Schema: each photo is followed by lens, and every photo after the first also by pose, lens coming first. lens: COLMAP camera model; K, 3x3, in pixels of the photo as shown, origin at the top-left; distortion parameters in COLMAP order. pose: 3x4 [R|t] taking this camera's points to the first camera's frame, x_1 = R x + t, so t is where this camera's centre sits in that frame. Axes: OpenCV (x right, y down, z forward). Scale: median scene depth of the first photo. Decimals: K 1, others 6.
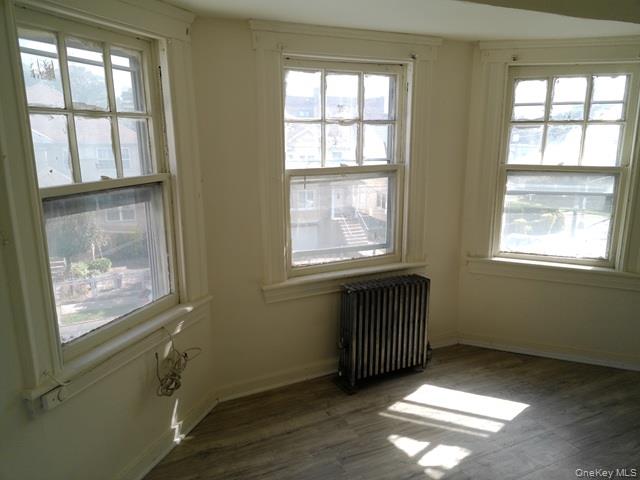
lens RADIAL K [[476.9, 0, 321.4], [0, 476.9, 250.8], [0, 0, 1]] dist [0.078781, -0.096335]
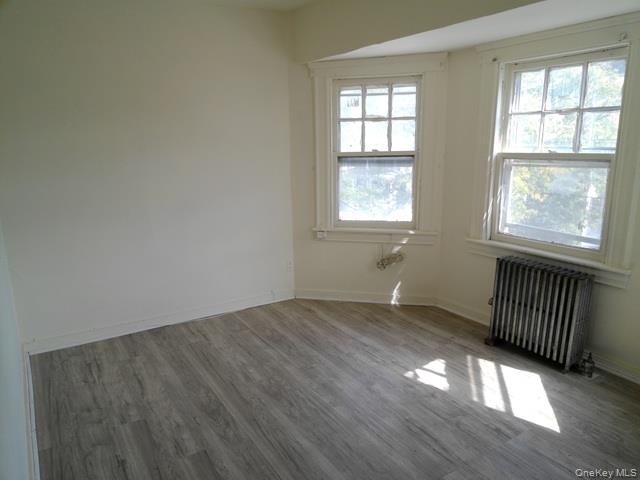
lens RADIAL K [[469.3, 0, 316.5], [0, 469.3, 252.4], [0, 0, 1]] dist [0.086571, -0.089602]
pose [[0.109298, 0.242417, -0.963996, 1.301634], [-0.220114, 0.951632, 0.214351, -0.092279], [0.969332, 0.188761, 0.157371, 0.426523]]
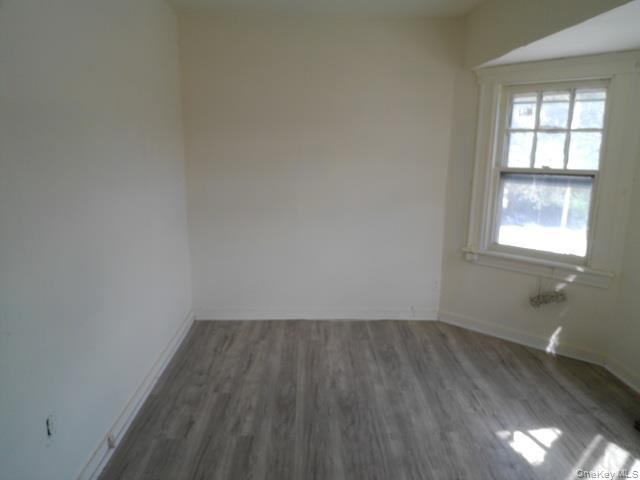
lens RADIAL K [[476.9, 0, 321.4], [0, 476.9, 250.8], [0, 0, 1]] dist [0.078781, -0.096335]
pose [[-0.402067, 0.200357, -0.893420, 1.241966], [-0.226197, 0.923784, 0.308962, -0.186542], [0.887230, 0.326312, -0.326103, 0.779451]]
